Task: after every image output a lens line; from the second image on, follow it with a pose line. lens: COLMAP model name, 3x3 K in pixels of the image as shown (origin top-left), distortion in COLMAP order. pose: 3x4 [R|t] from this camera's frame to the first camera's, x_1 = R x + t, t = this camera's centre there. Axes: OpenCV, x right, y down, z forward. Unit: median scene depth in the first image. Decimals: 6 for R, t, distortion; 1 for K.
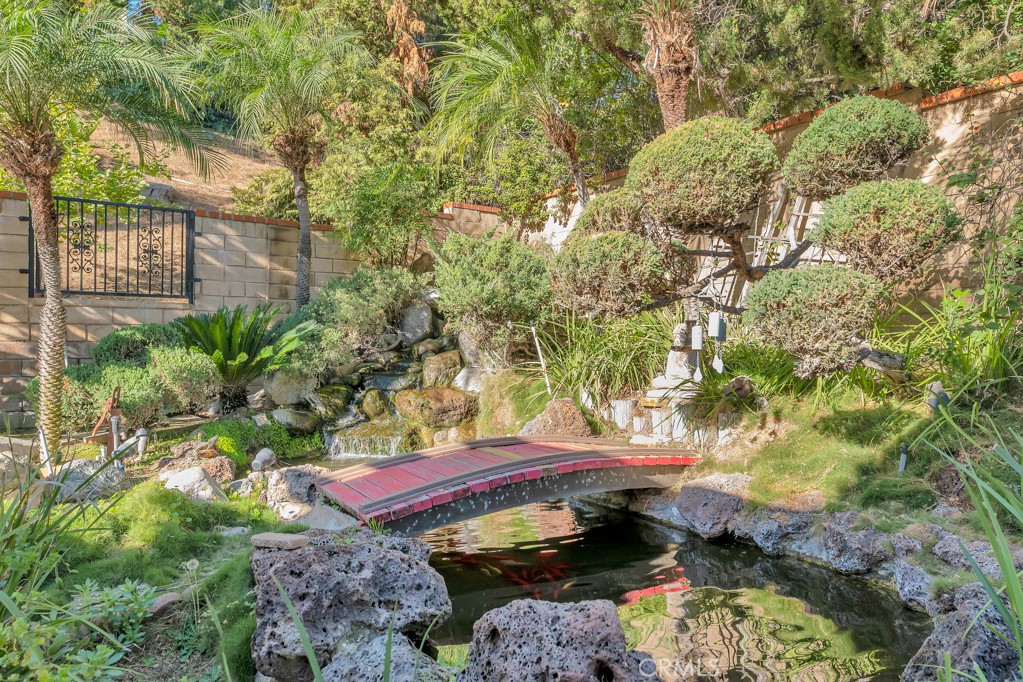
lens RADIAL K [[692.7, 0, 512.0], [0, 692.7, 337.5], [0, 0, 1]] dist [0.007900, 0.002311]
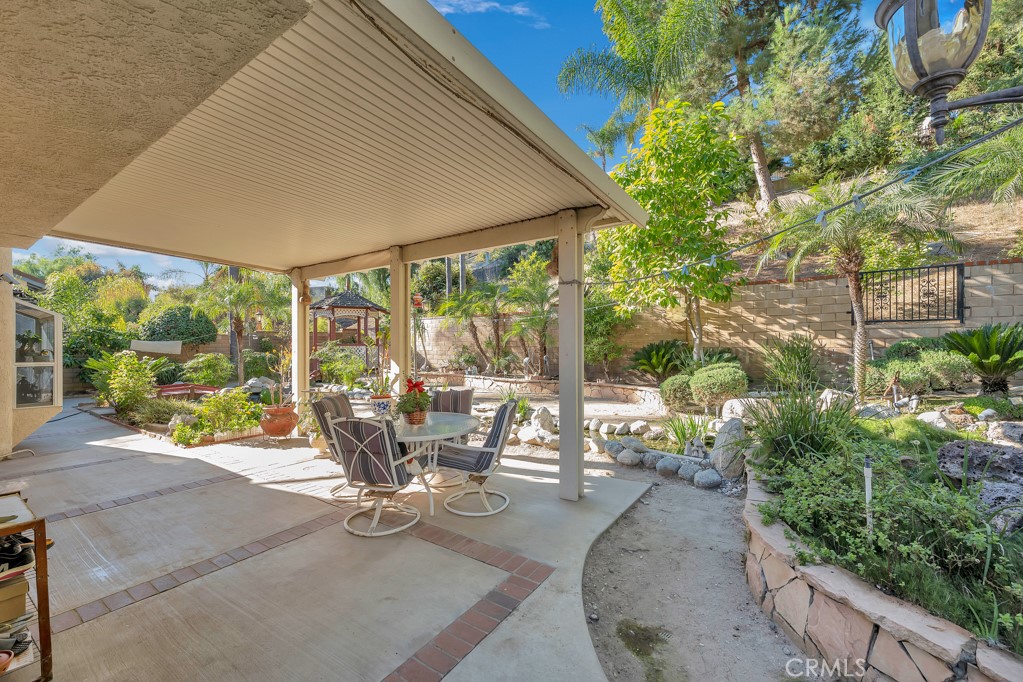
lens RADIAL K [[416.9, 0, 510.2], [0, 416.9, 343.1], [0, 0, 1]] dist [0.002752, -0.000422]
pose [[0.261689, -0.010911, -0.965091, 0.232886], [0.004188, 0.999940, -0.010169, 0.001107], [0.965143, -0.001381, 0.261719, -0.292421]]
